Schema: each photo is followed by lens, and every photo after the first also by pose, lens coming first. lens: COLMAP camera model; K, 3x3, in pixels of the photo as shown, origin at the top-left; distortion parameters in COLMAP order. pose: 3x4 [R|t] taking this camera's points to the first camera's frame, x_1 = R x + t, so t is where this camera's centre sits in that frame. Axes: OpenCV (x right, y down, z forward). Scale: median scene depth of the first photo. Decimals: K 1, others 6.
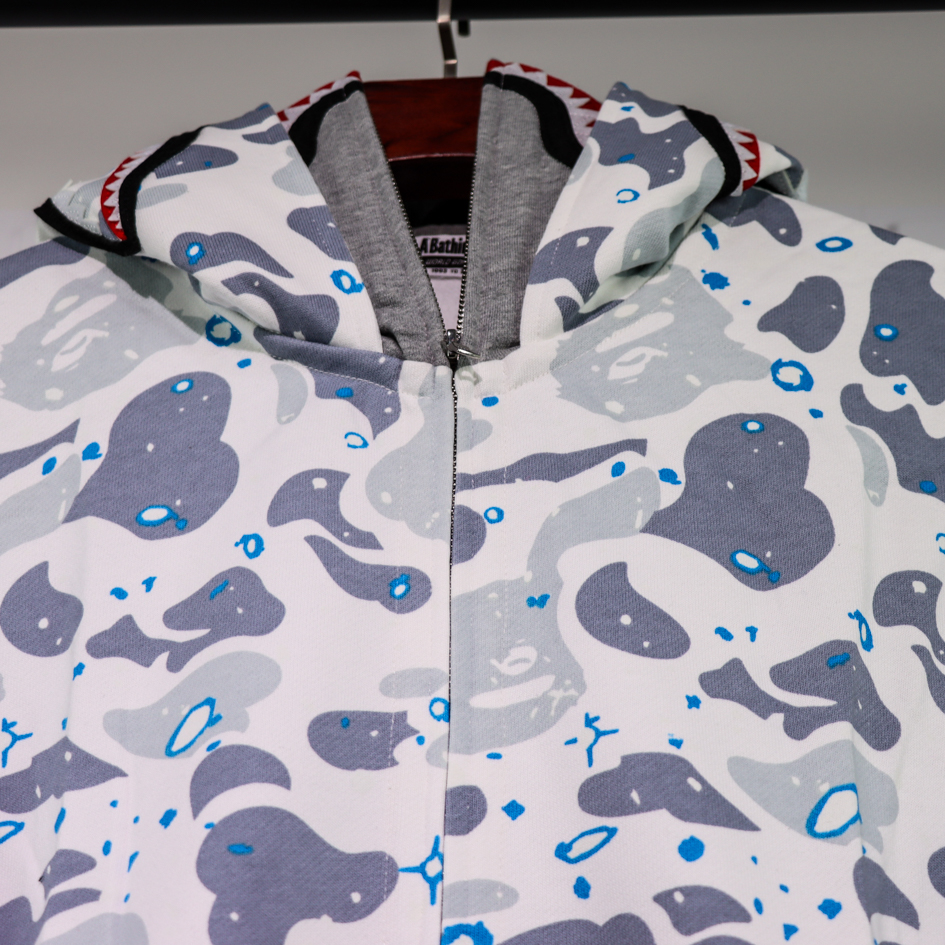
lens RADIAL K [[2028.9, 0, 472.5], [0, 2028.9, 472.5], [0, 0, 1]] dist [-0.074258, -0.194060]
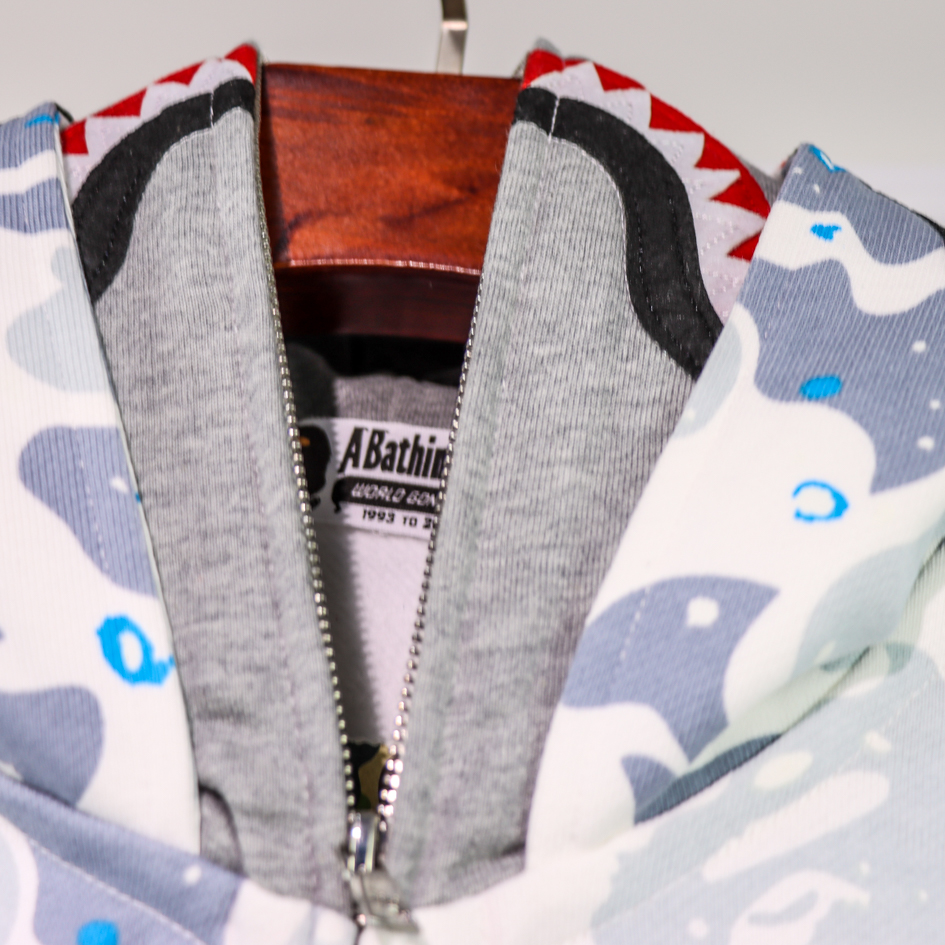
lens RADIAL K [[2028.9, 0, 472.5], [0, 2028.9, 472.5], [0, 0, 1]] dist [-0.074258, -0.194060]
pose [[0.995007, 0.099750, 0.003444, 0.002845], [-0.099153, 0.983924, 0.148534, -0.192171], [0.011427, -0.148134, 0.988901, 0.568130]]
